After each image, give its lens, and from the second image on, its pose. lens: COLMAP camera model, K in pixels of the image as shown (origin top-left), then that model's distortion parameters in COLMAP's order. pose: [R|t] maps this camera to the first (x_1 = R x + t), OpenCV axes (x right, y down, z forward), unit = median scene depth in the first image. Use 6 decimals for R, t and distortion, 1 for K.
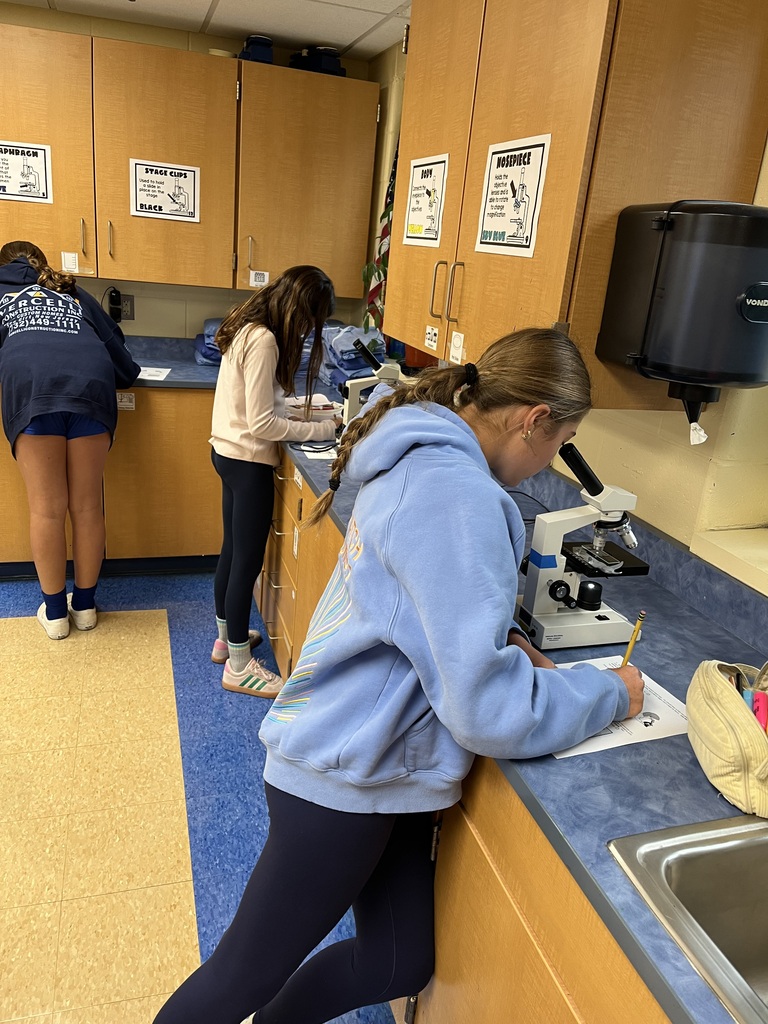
lens RADIAL K [[782.8, 0, 400.4], [0, 782.8, 514.3], [0, 0, 1]] dist [0.035655, -0.002144]
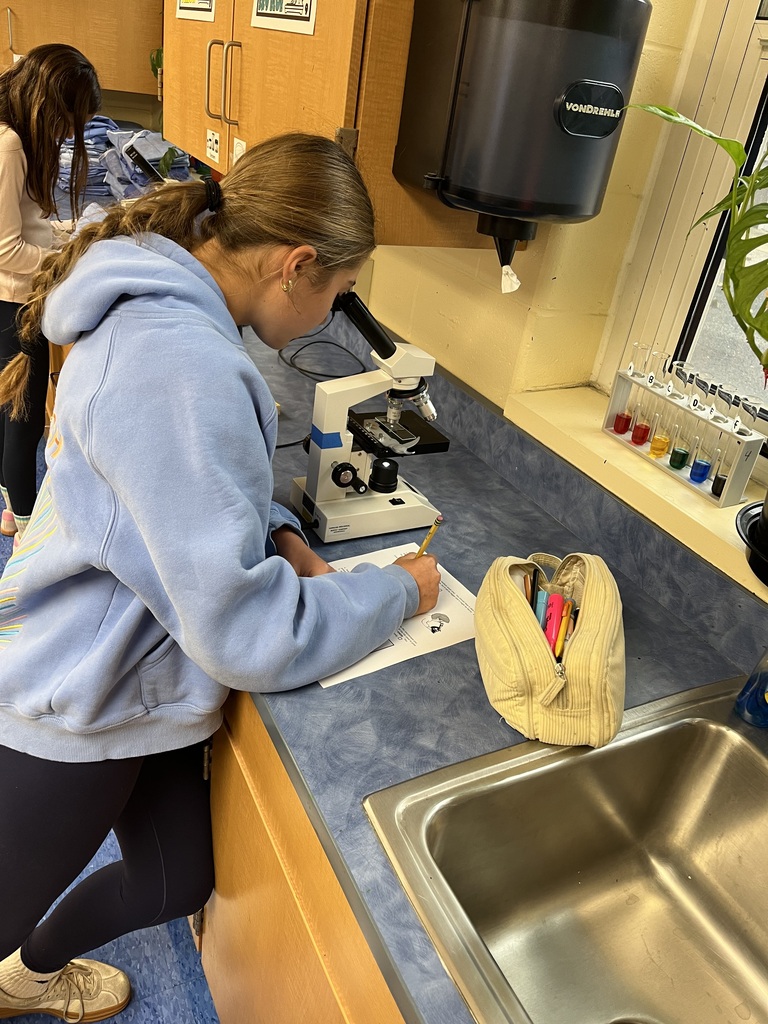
lens RADIAL K [[778.5, 0, 384.0], [0, 778.5, 512.0], [0, 0, 1]] dist [0.081923, -0.098020]
pose [[0.987396, -0.037967, 0.153649, 0.114926], [0.005970, 0.979043, 0.203564, -0.033244], [-0.158158, -0.200081, 0.966930, 0.176030]]
